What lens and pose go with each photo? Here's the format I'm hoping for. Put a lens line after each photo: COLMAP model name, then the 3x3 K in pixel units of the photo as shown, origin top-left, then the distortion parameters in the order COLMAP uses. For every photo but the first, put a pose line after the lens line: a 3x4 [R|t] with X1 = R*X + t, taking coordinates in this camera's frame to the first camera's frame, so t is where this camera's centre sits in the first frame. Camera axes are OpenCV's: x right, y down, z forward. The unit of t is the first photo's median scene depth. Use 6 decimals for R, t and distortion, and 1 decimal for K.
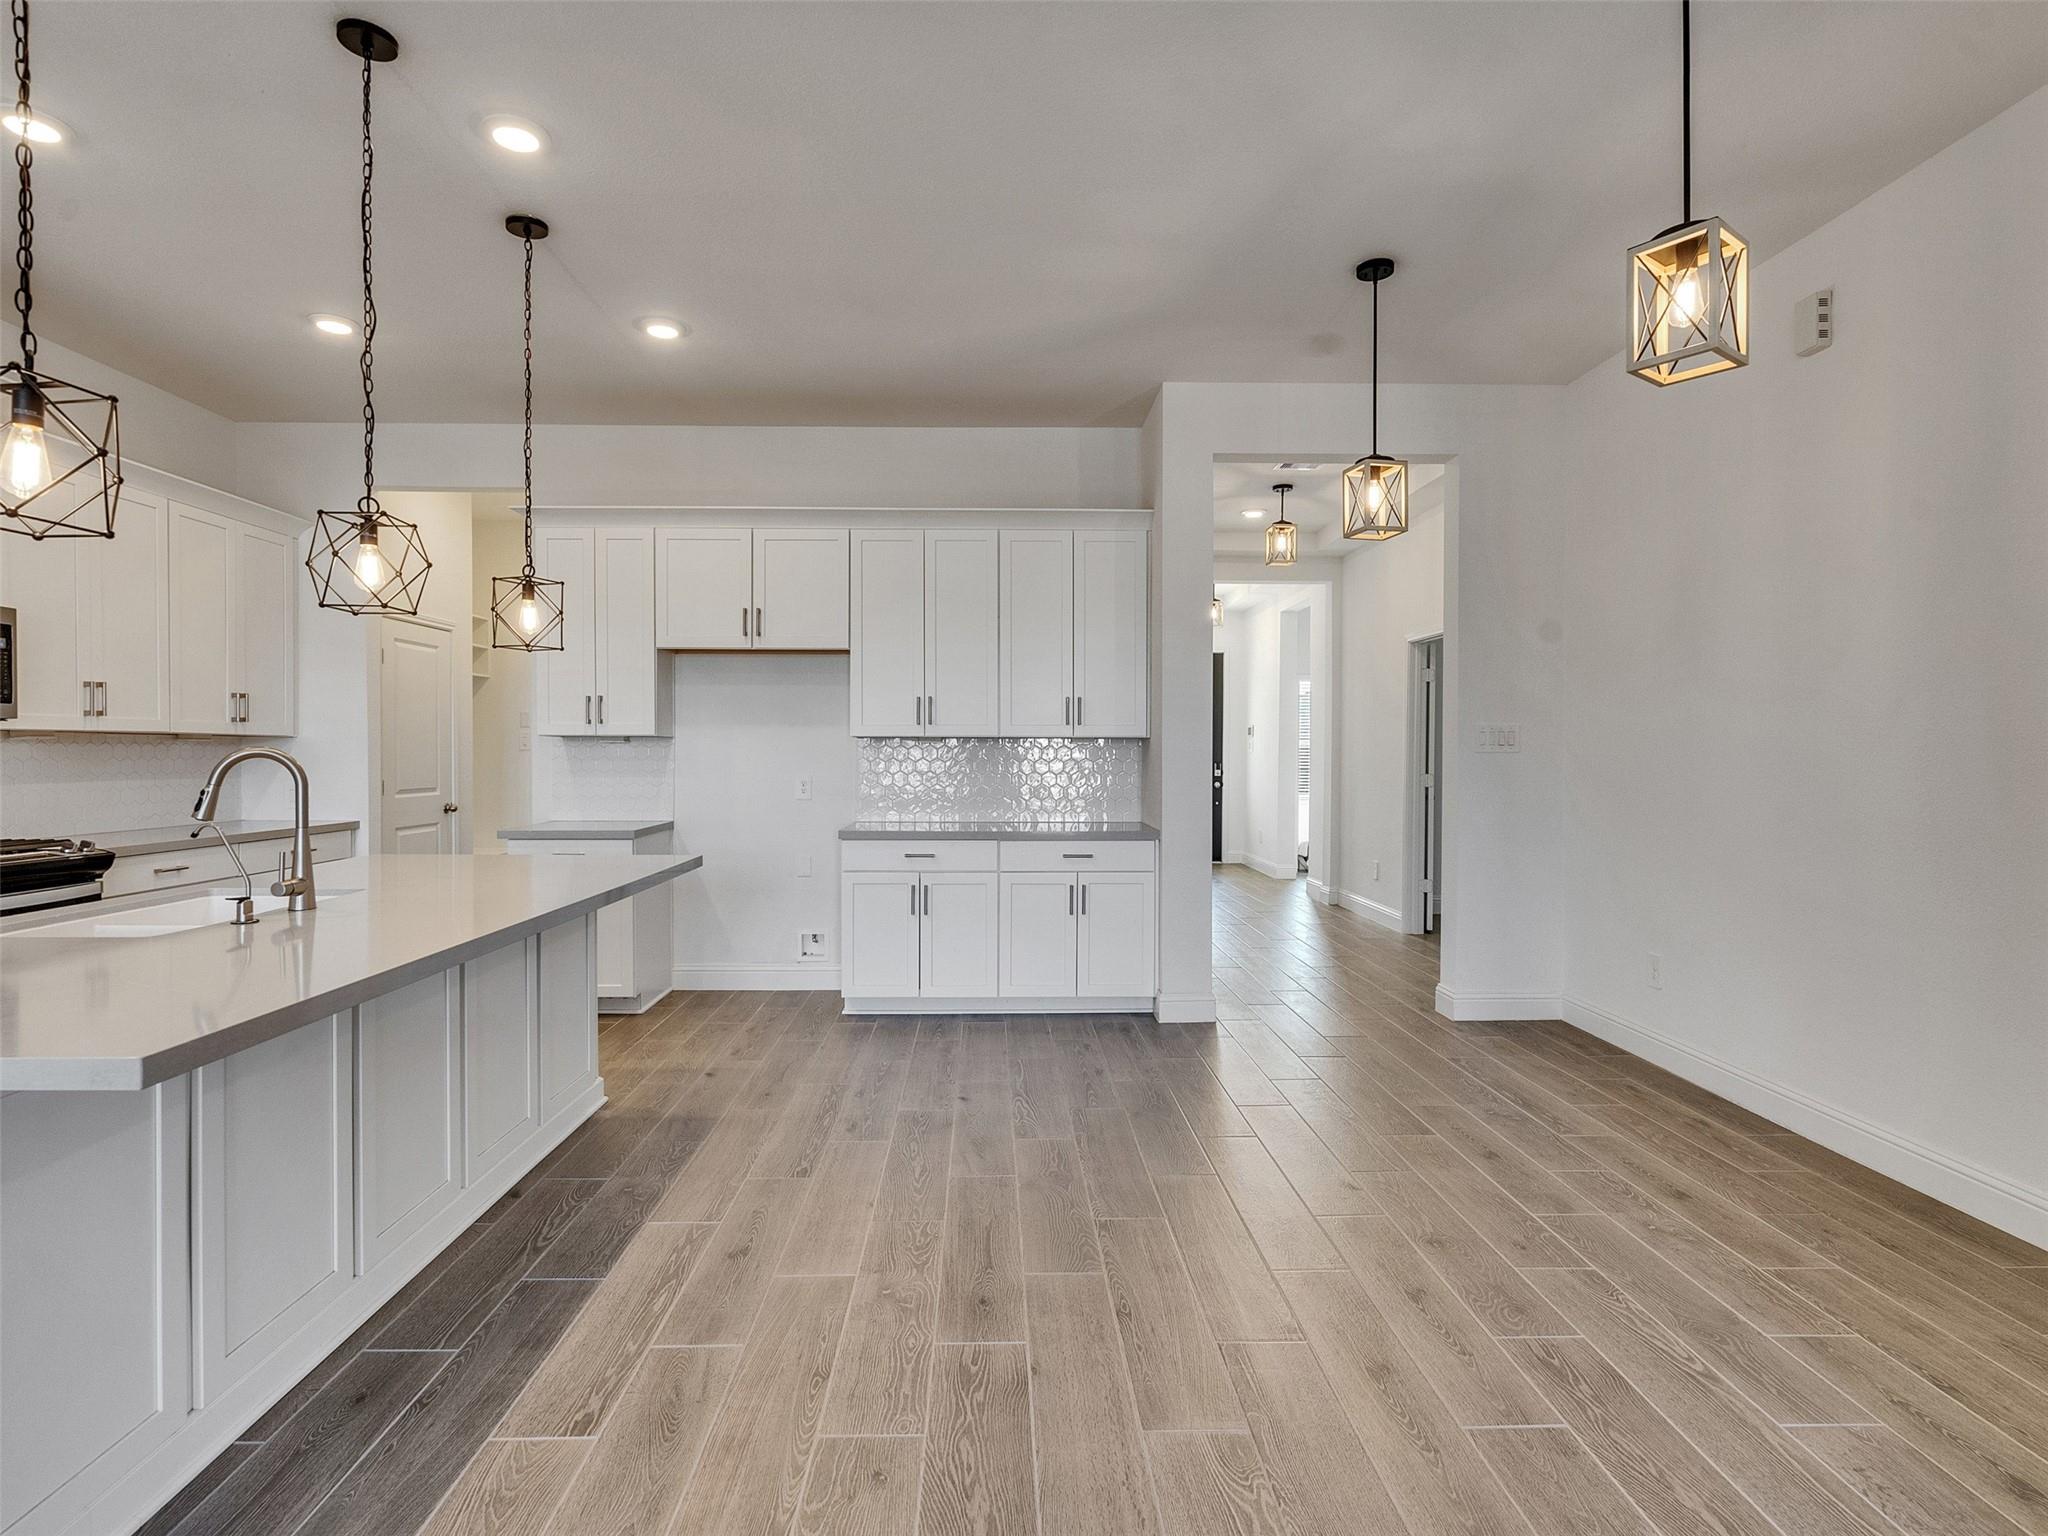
lens RADIAL K [[1045.1, 0, 1006.2], [0, 1045.1, 766.1], [0, 0, 1]] dist [-0.006032, 0.002939]
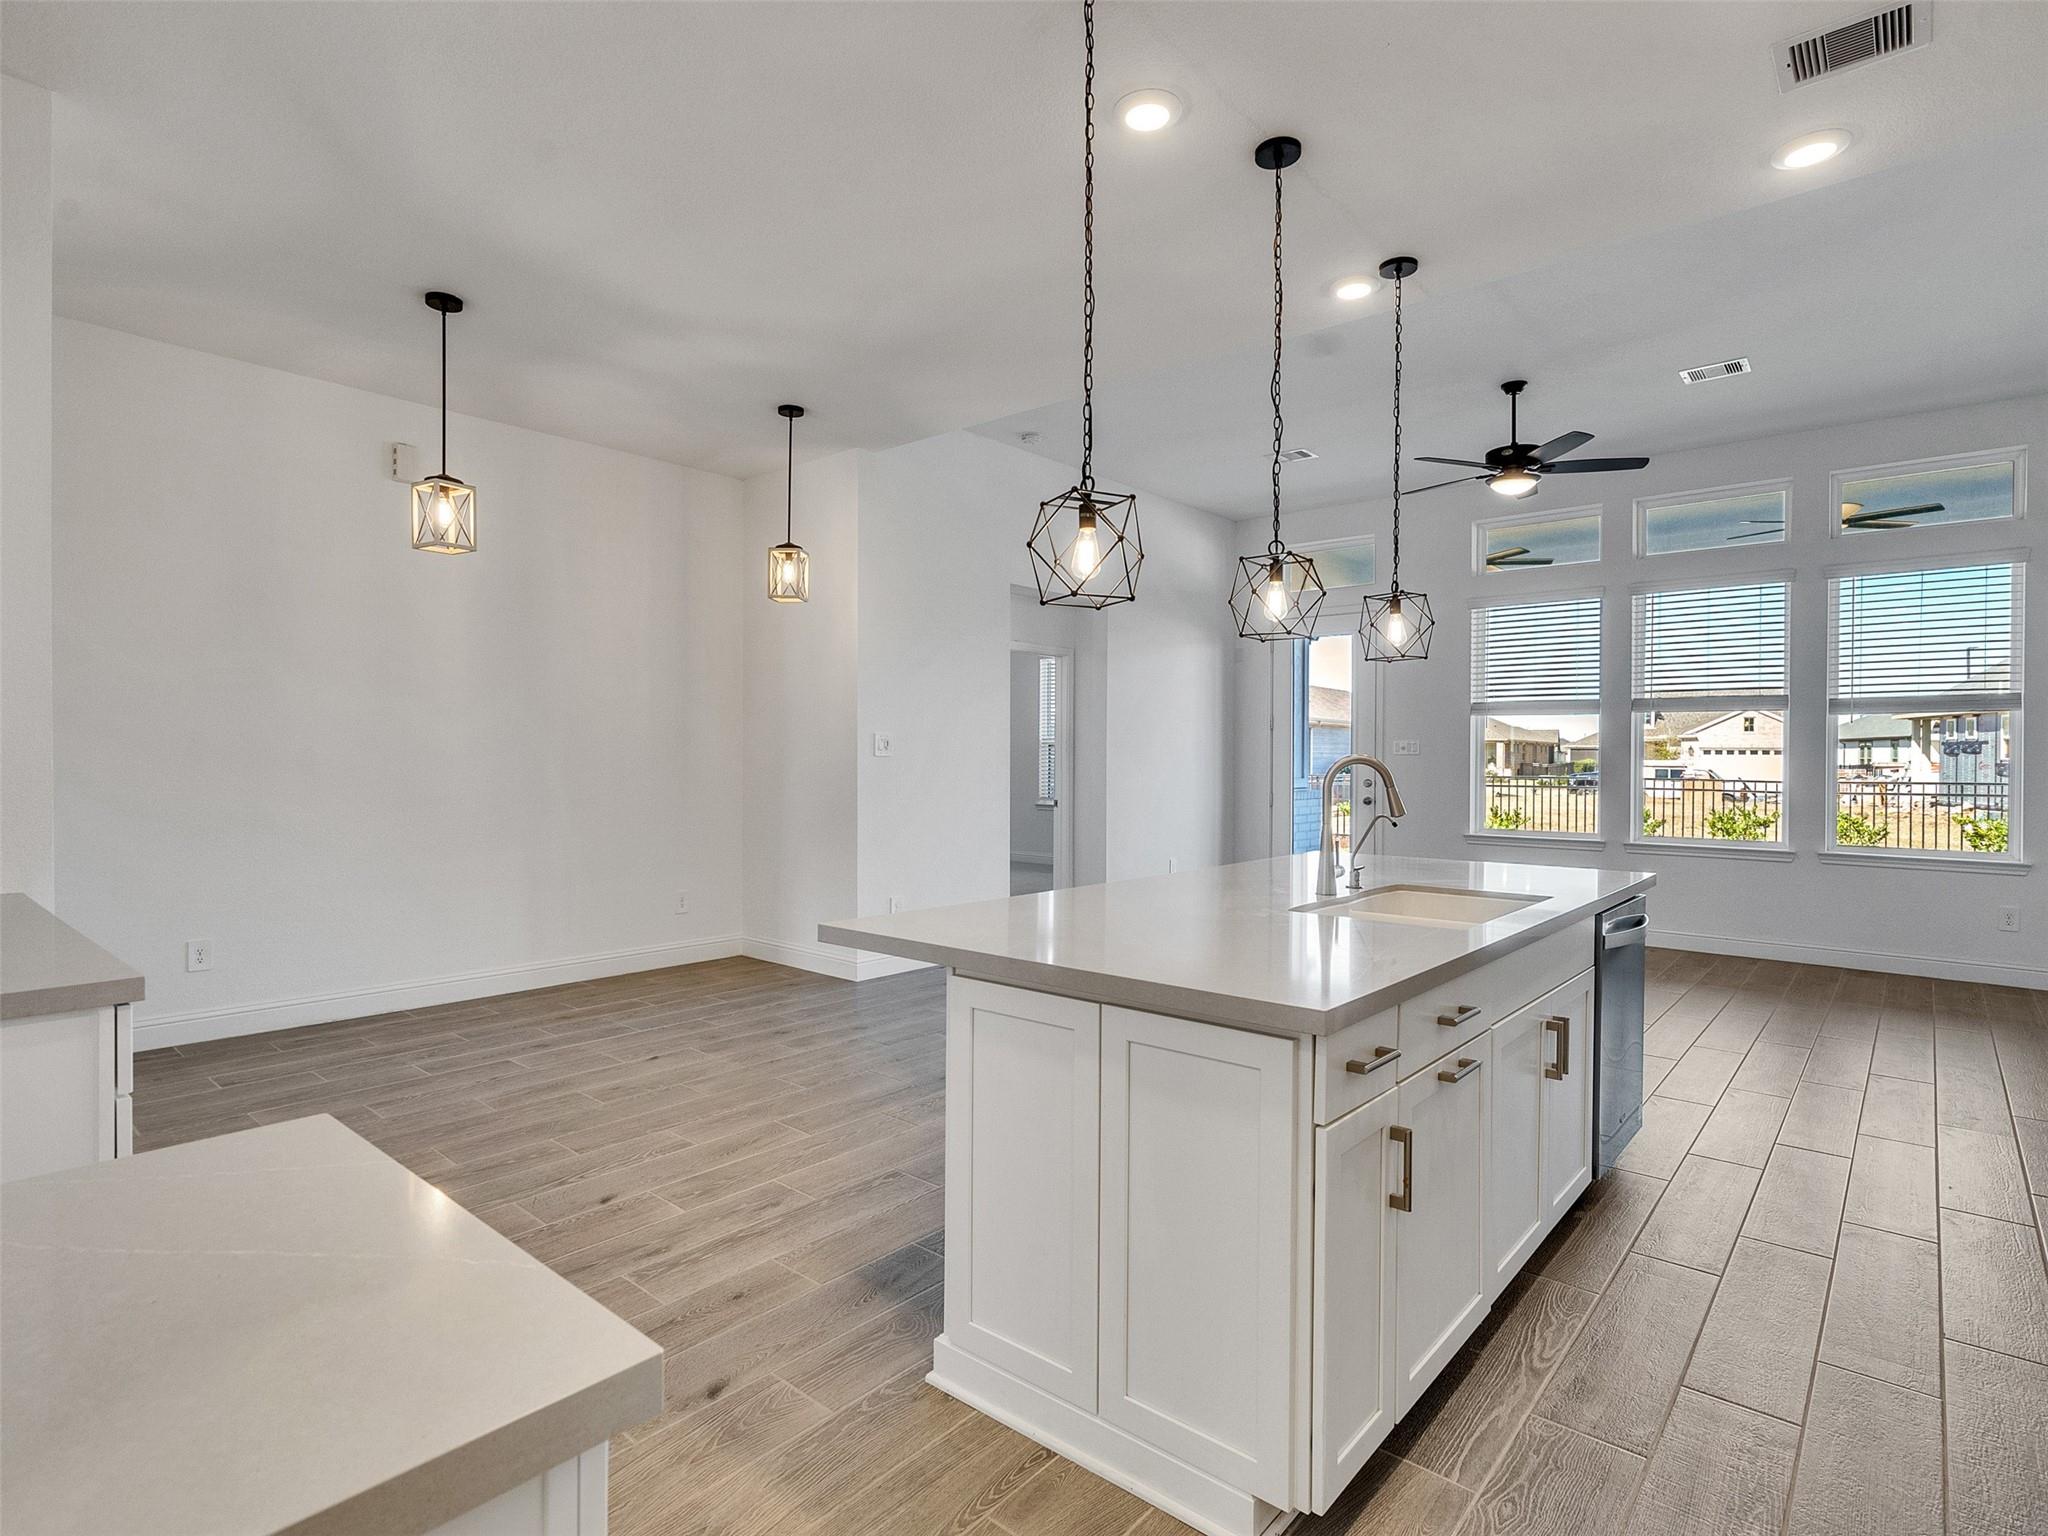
lens RADIAL K [[1045.1, 0, 1004.7], [0, 1045.1, 762.4], [0, 0, 1]] dist [-0.006032, 0.002939]
pose [[-0.741192, -0.008778, 0.671236, -0.704412], [0.003143, 0.999858, 0.016546, -0.019083], [-0.671286, 0.014373, -0.741059, 1.238602]]
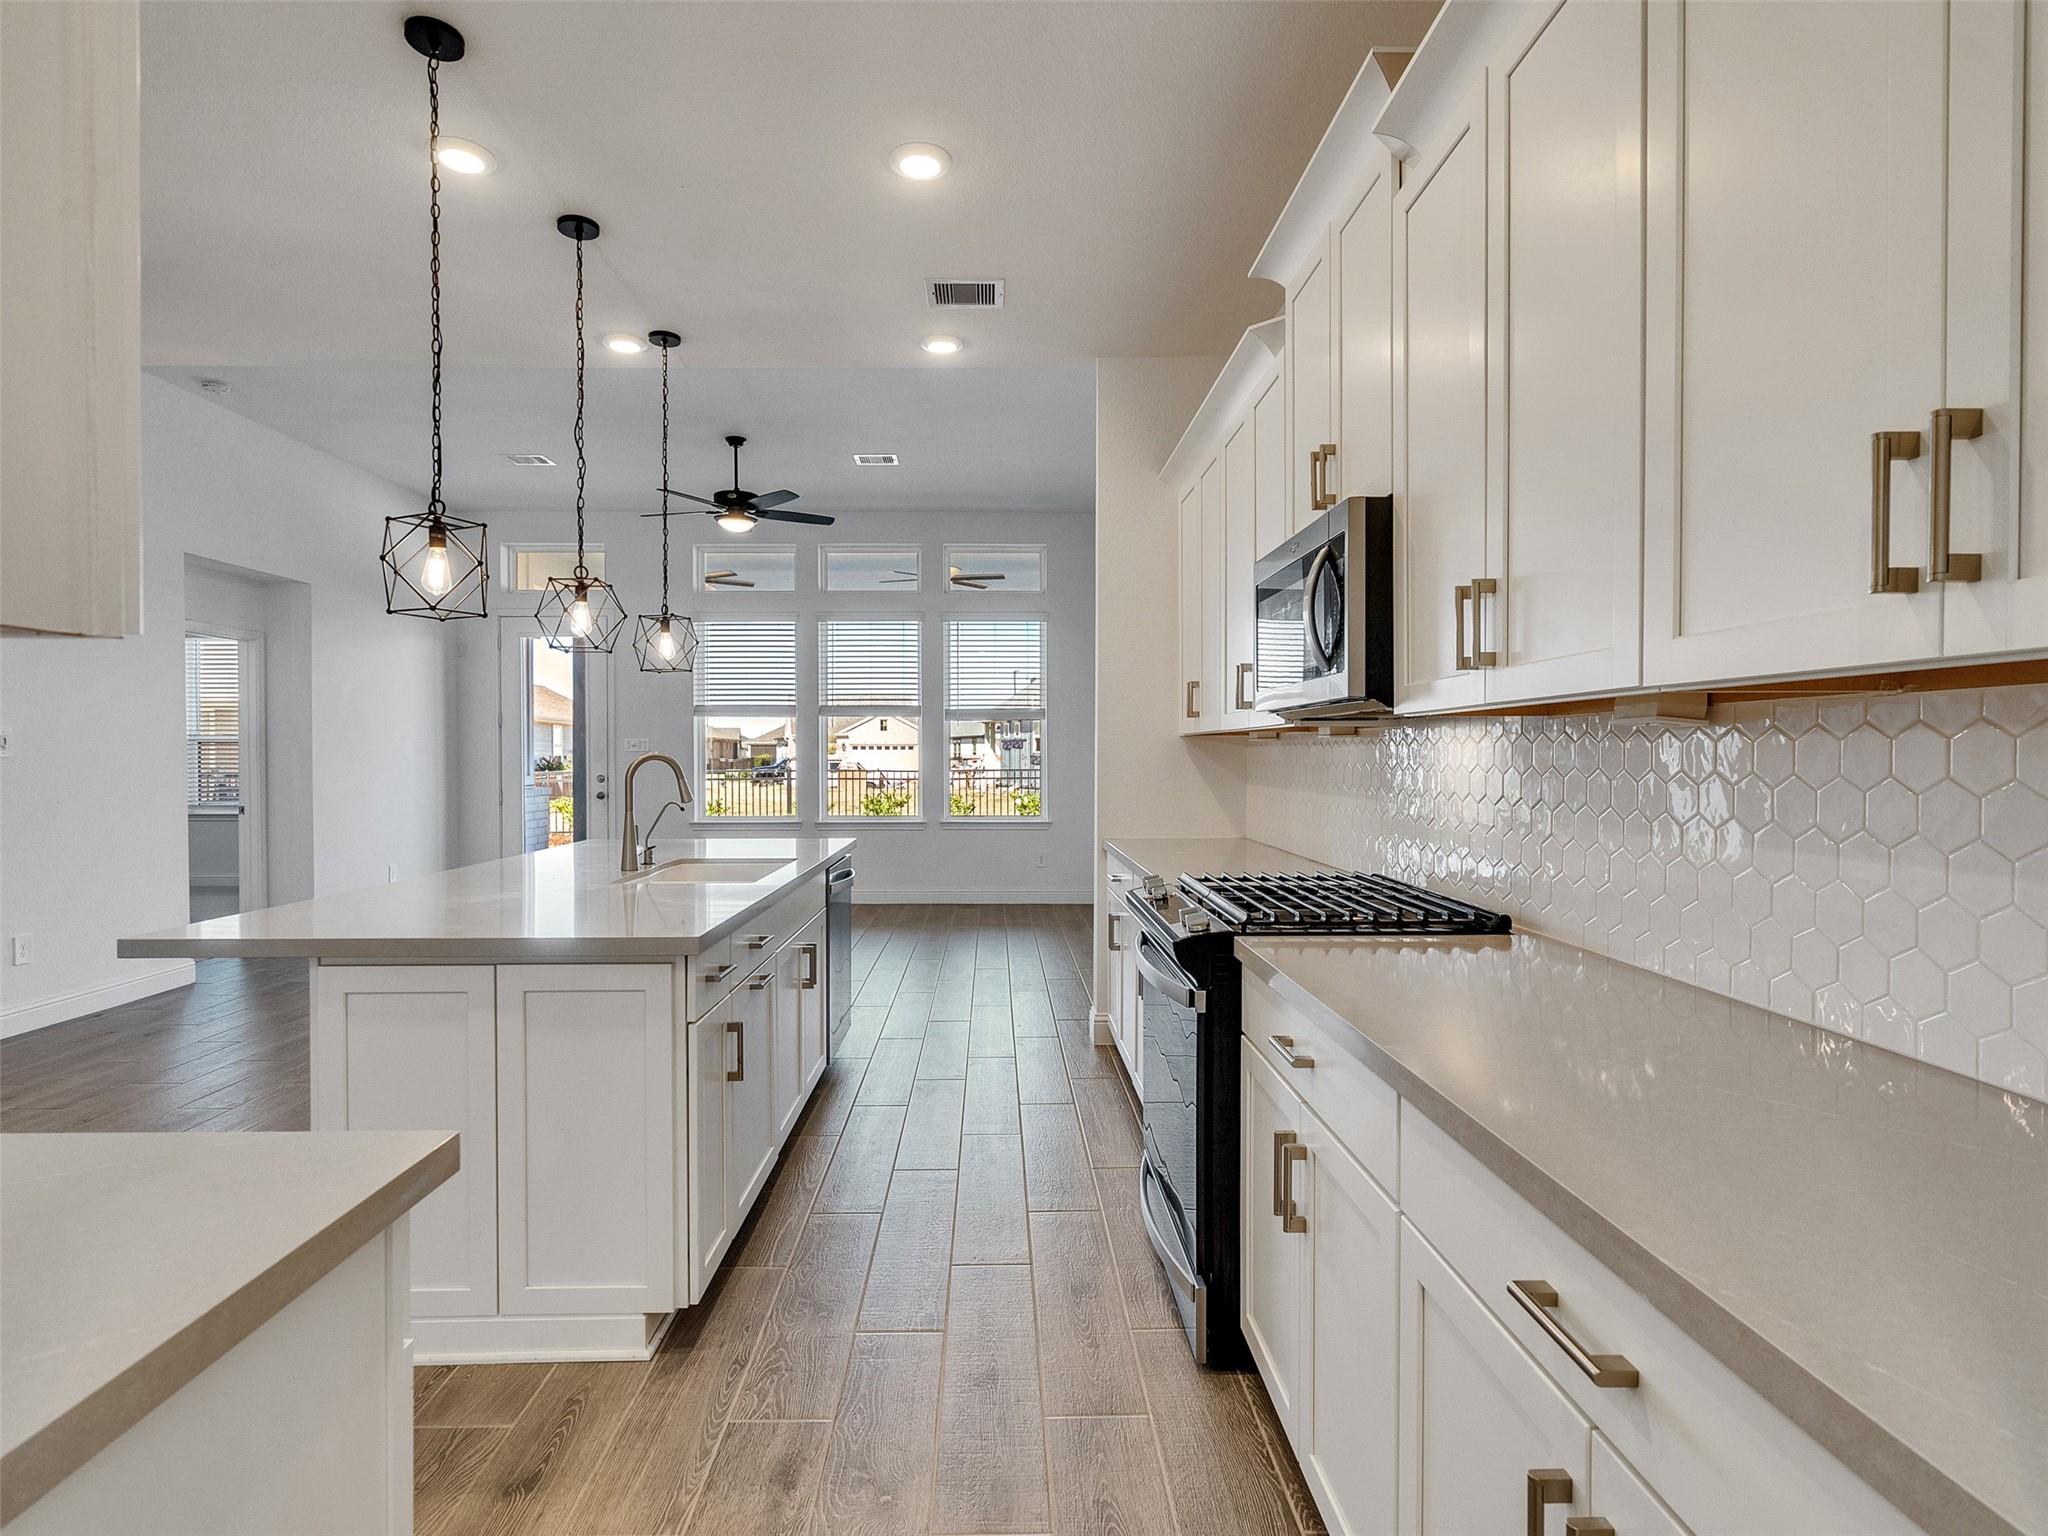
lens RADIAL K [[1045.1, 0, 1009.4], [0, 1045.1, 763.5], [0, 0, 1]] dist [-0.006032, 0.002939]
pose [[-0.999984, 0.003137, -0.004710, -0.692783], [0.003029, 0.999737, 0.022718, -0.021291], [0.004780, 0.022703, -0.999731, 1.401456]]
